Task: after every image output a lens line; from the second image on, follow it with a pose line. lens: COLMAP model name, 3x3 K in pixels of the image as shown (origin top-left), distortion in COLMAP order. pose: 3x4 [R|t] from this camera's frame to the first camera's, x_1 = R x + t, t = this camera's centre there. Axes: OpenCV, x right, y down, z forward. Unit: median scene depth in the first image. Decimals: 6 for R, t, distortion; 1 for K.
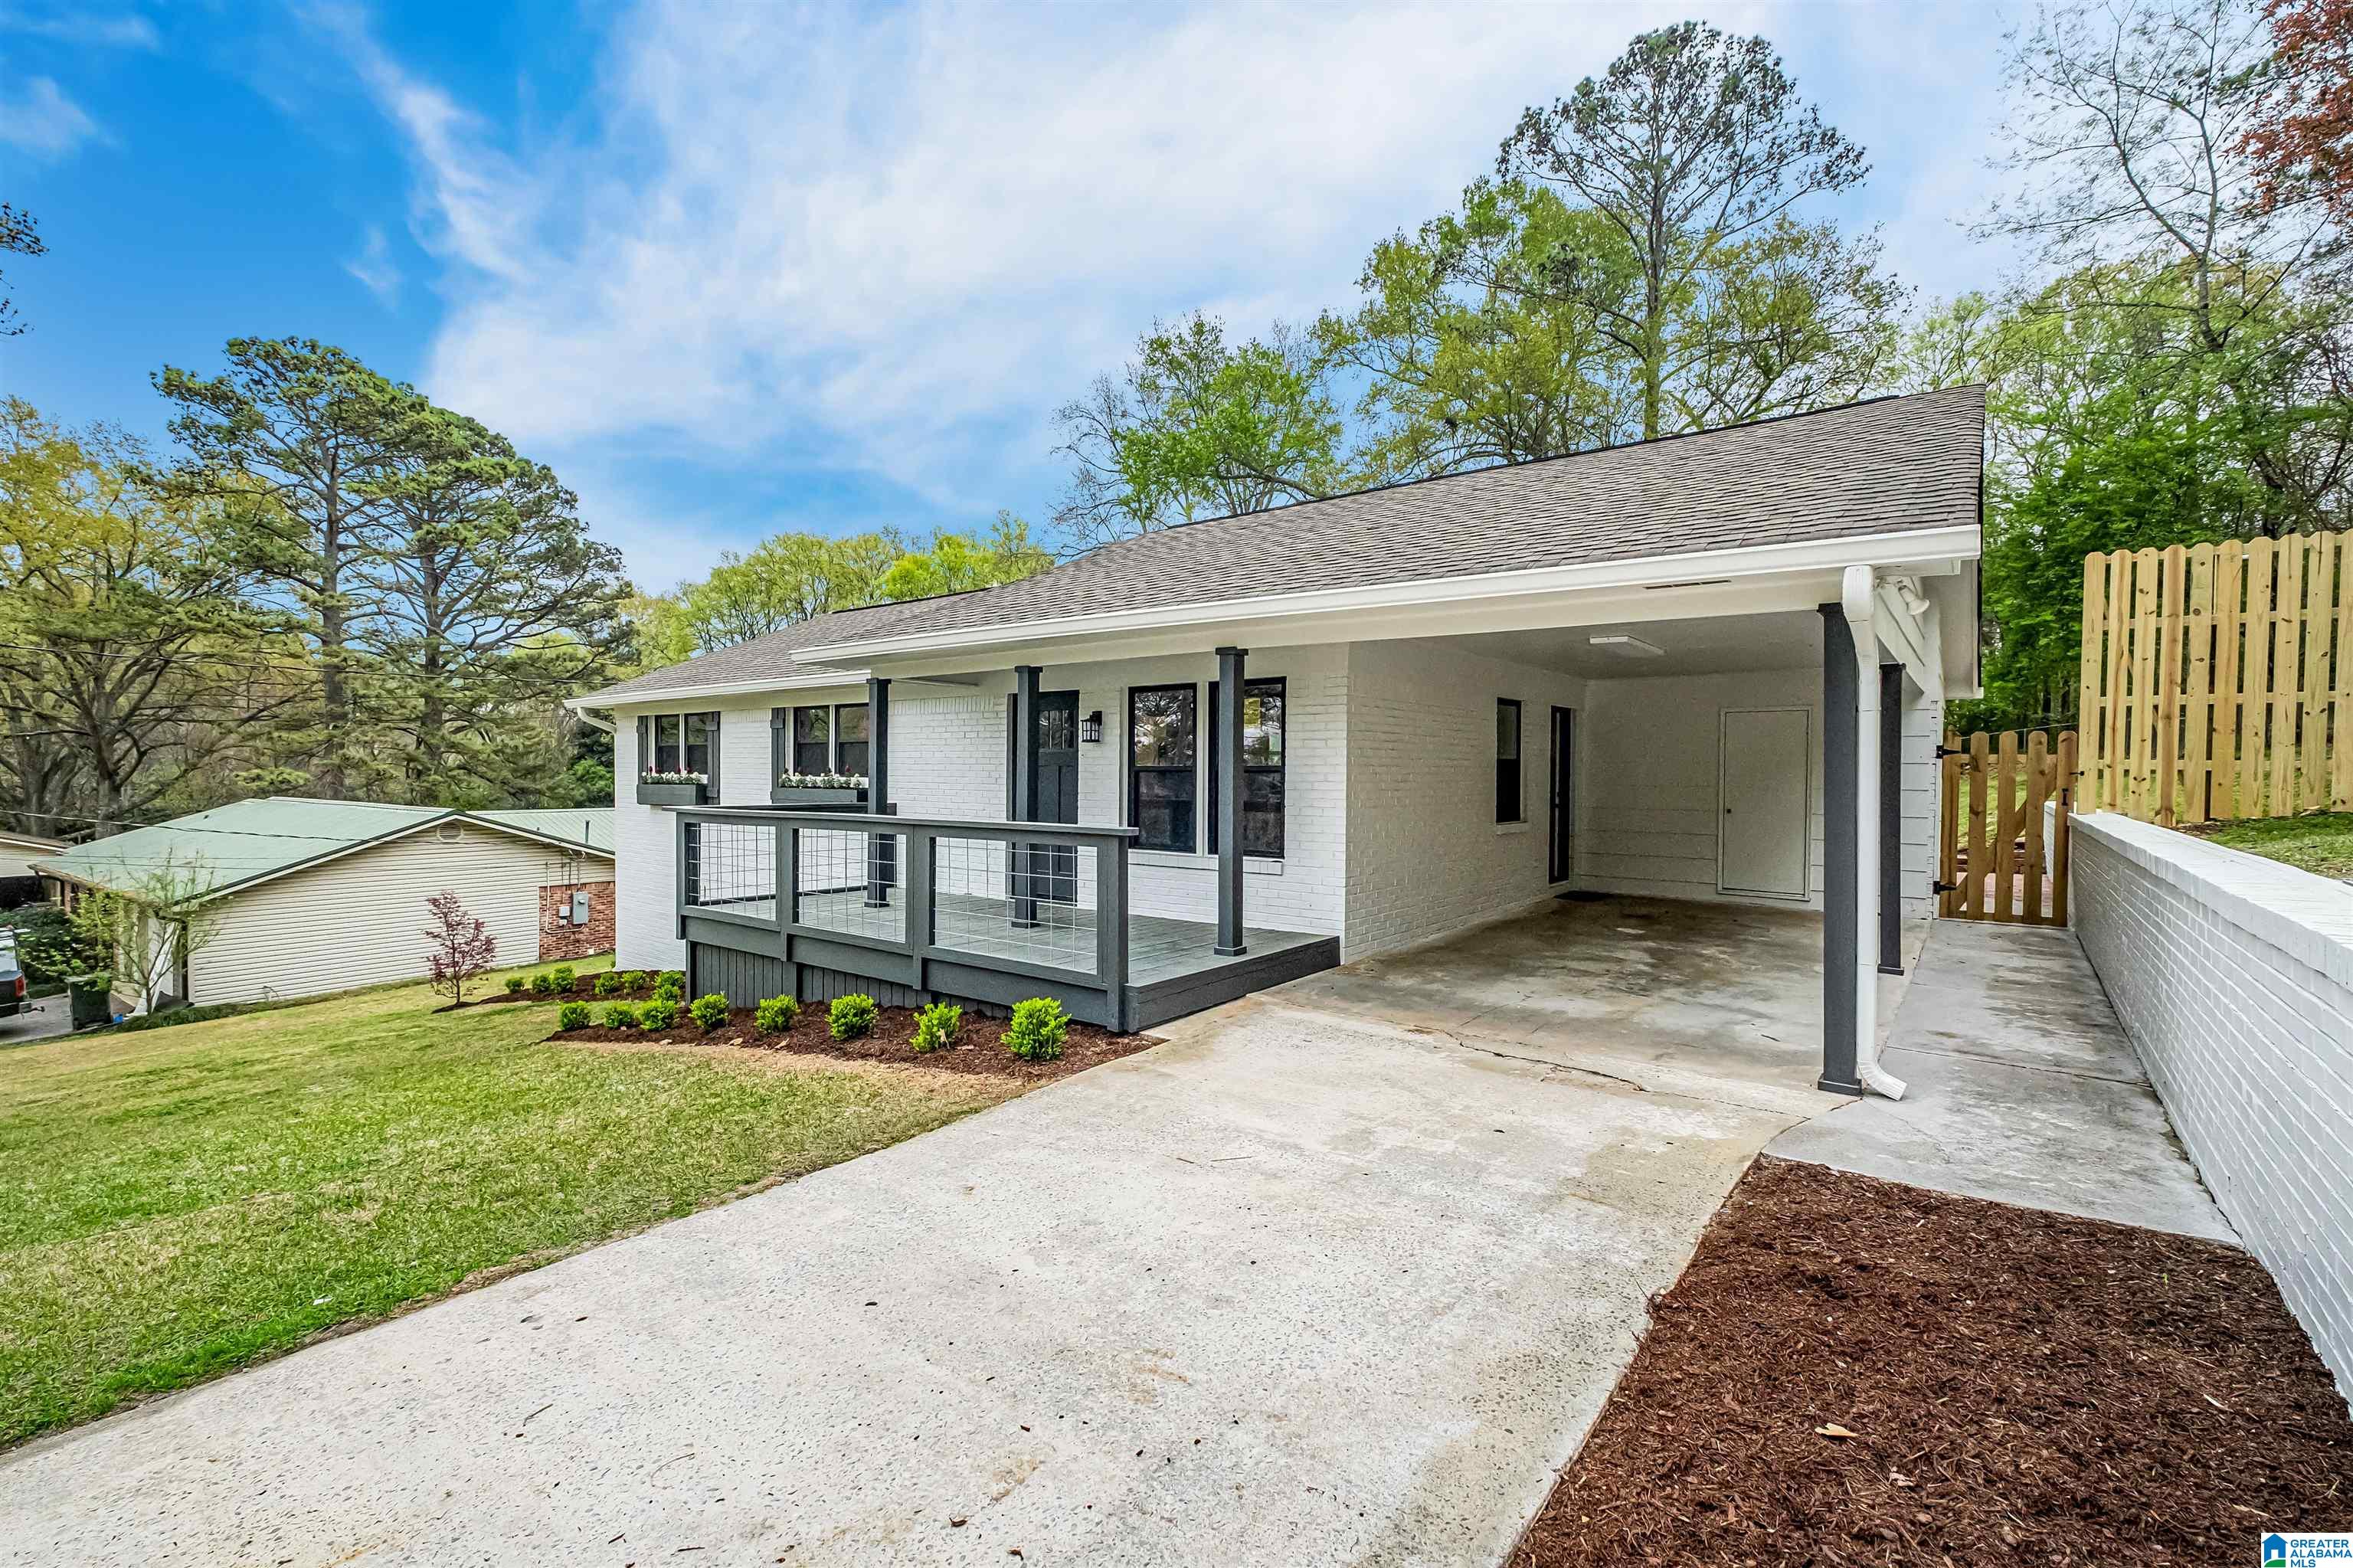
lens RADIAL K [[1048.4, 0, 1172.4], [0, 1048.4, 810.9], [0, 0, 1]] dist [-0.003162, -0.000727]
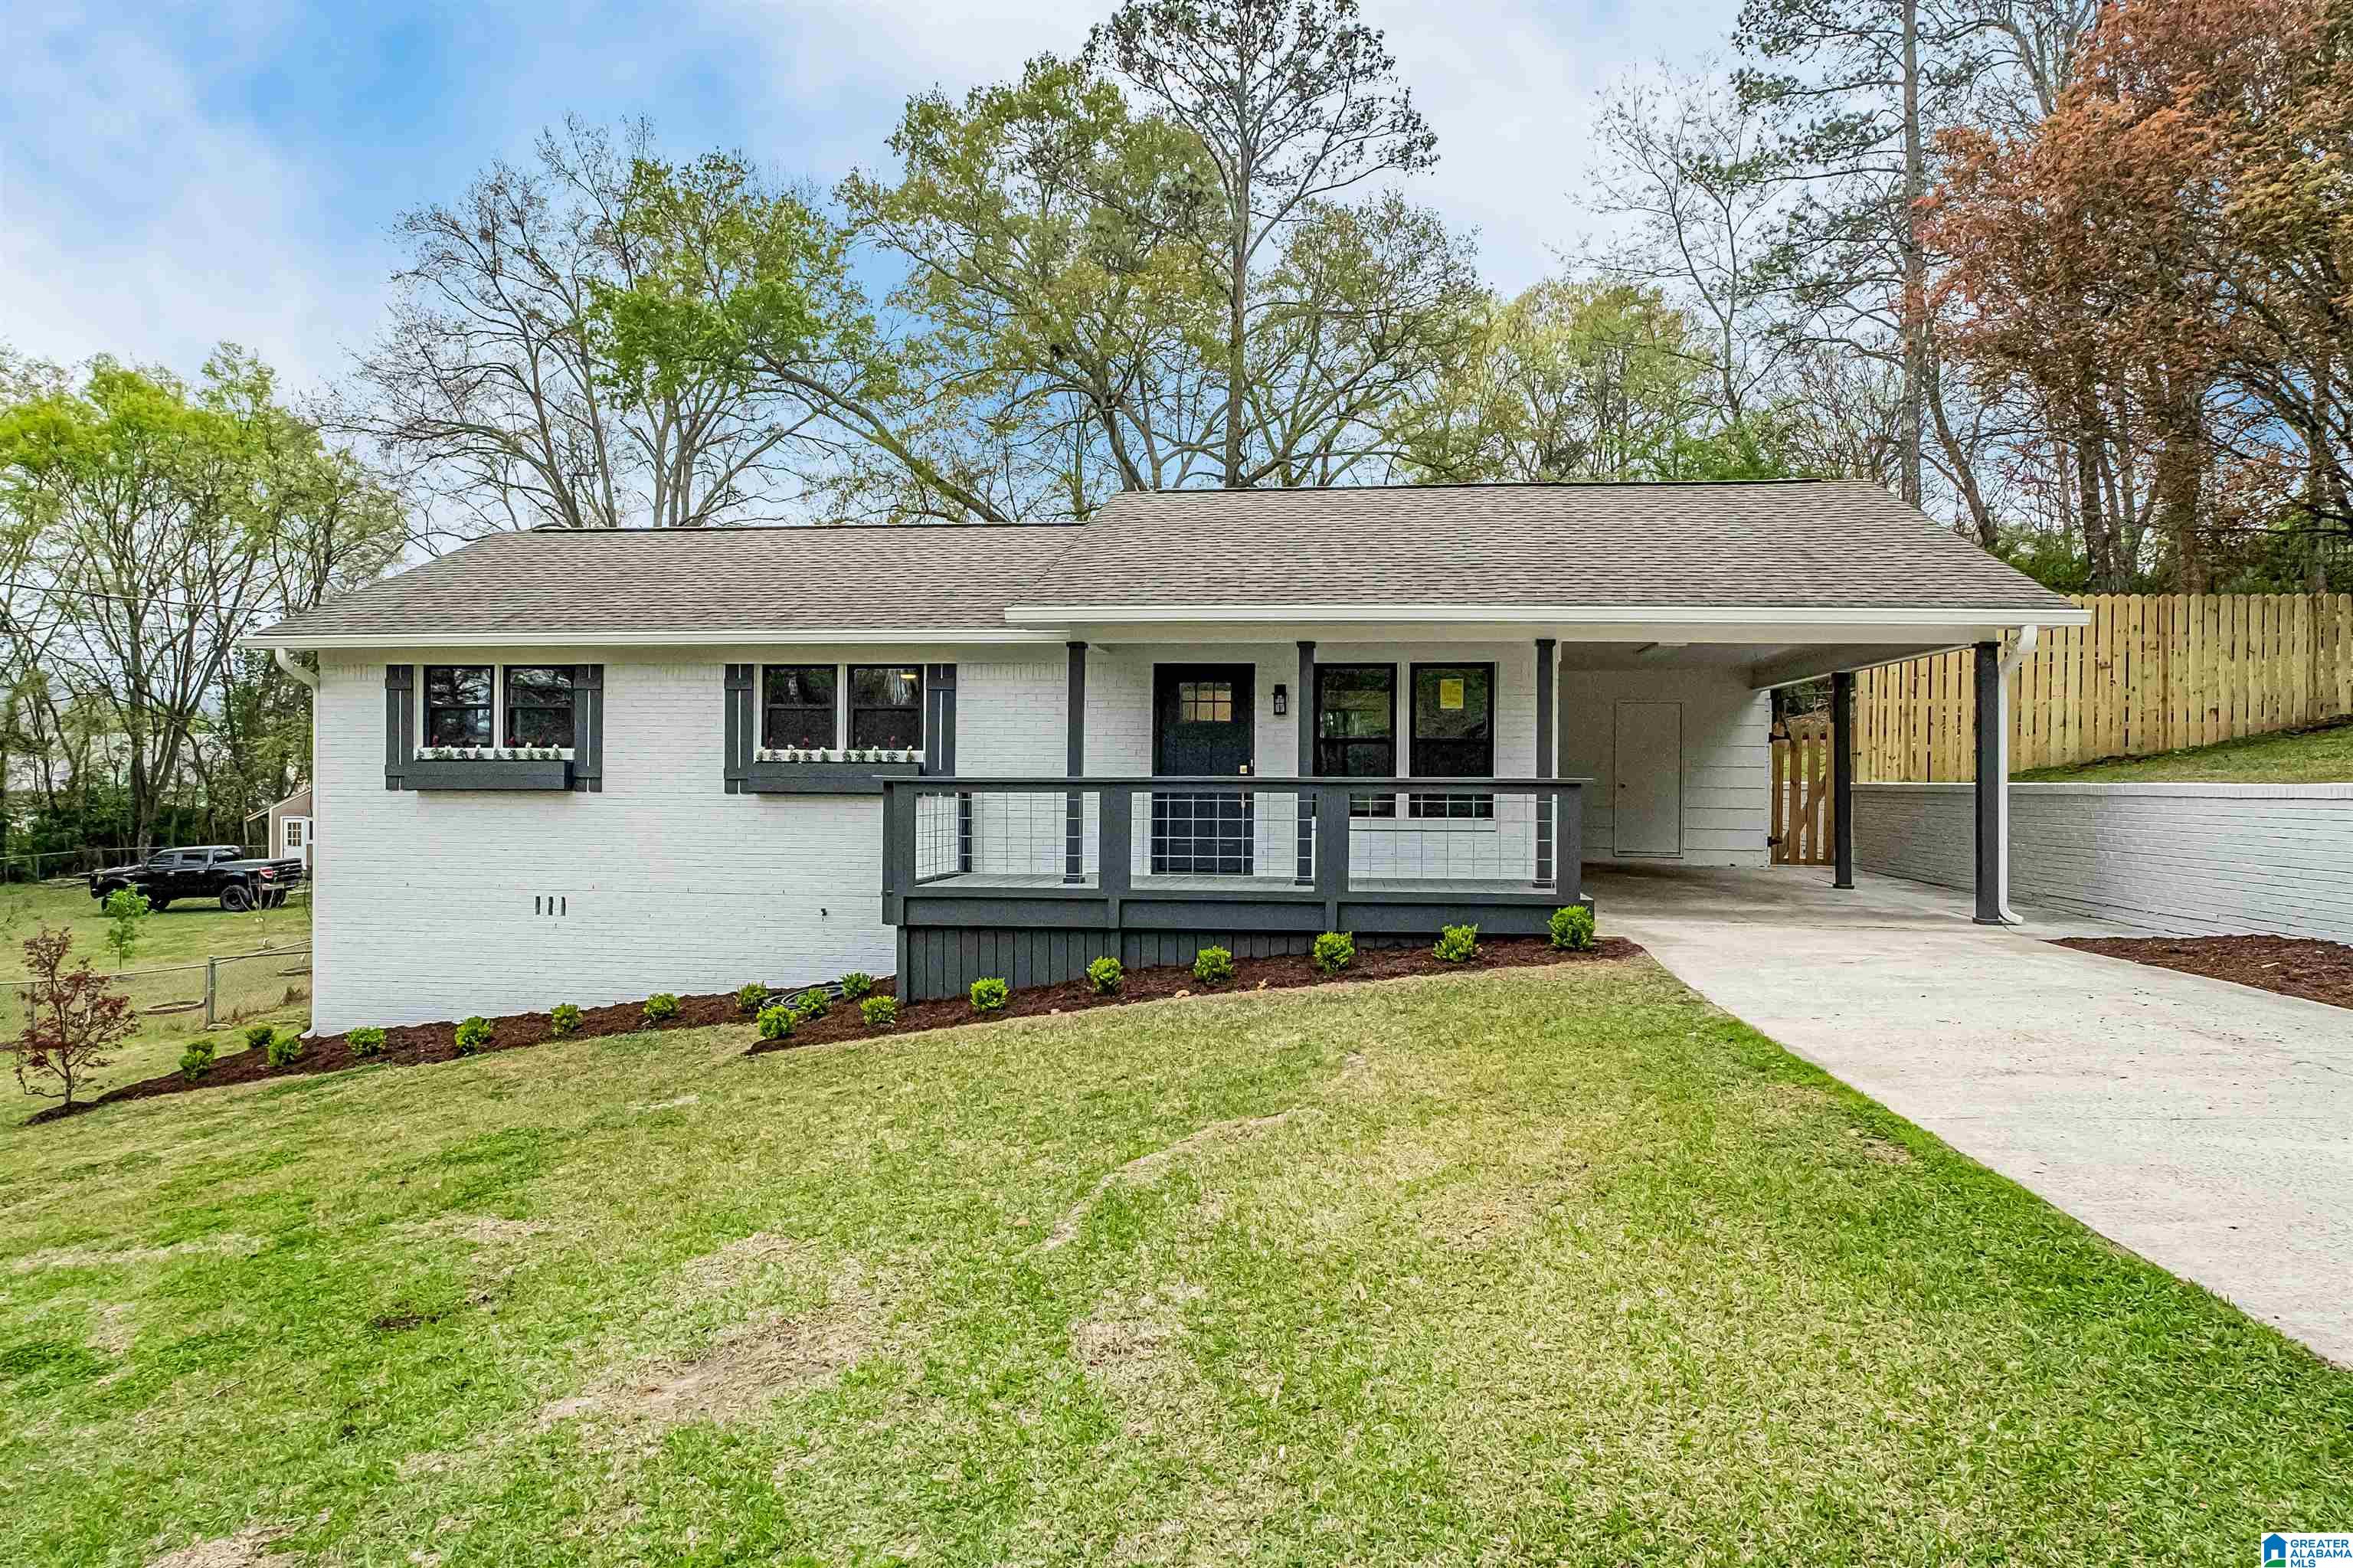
lens RADIAL K [[1464.3, 0, 1172.8], [0, 1464.3, 836.6], [0, 0, 1]] dist [-0.001537, -0.000635]
pose [[0.855687, -0.020070, 0.517105, -0.910122], [0.018348, 0.999796, 0.008443, 0.040610], [-0.517169, 0.002263, 0.855880, -0.185405]]
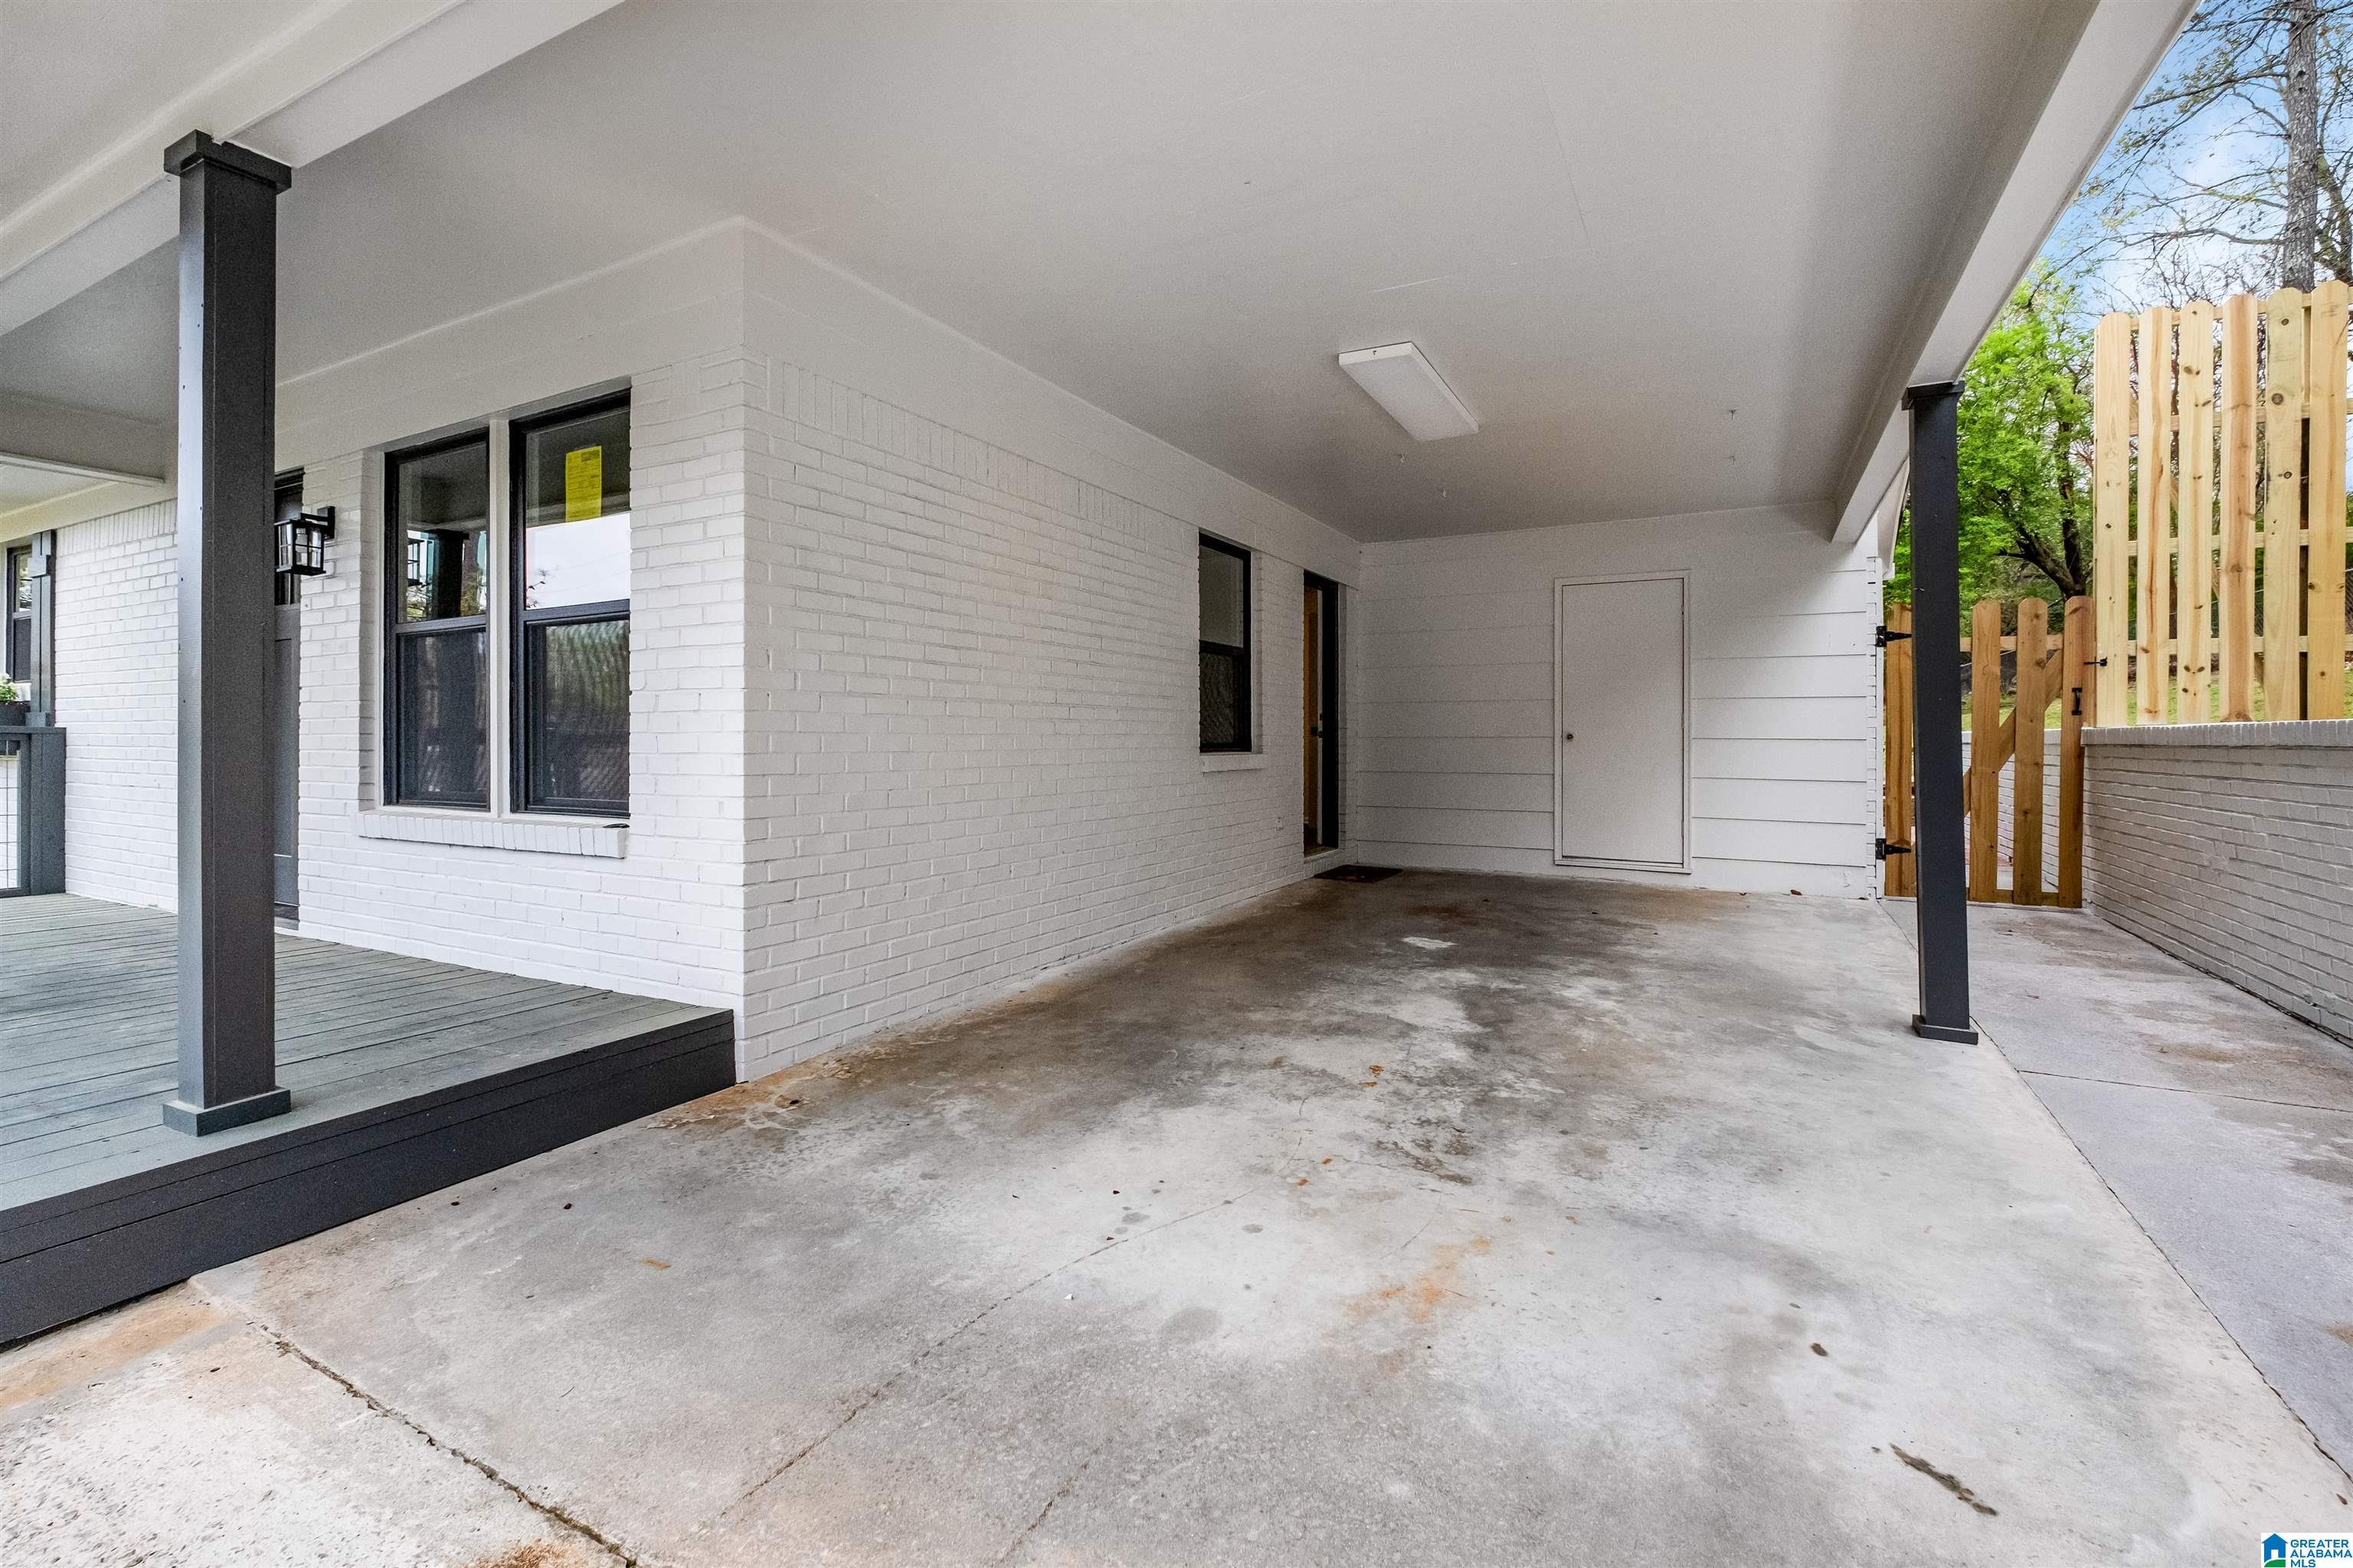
lens RADIAL K [[1032.0, 0, 1174.9], [0, 1032.0, 756.9], [0, 0, 1]] dist [-0.003670, -0.000507]
pose [[0.985586, -0.006541, 0.169047, 0.216077], [0.010257, 0.999724, -0.021119, 0.027934], [-0.168862, 0.022548, 0.985382, 0.487747]]
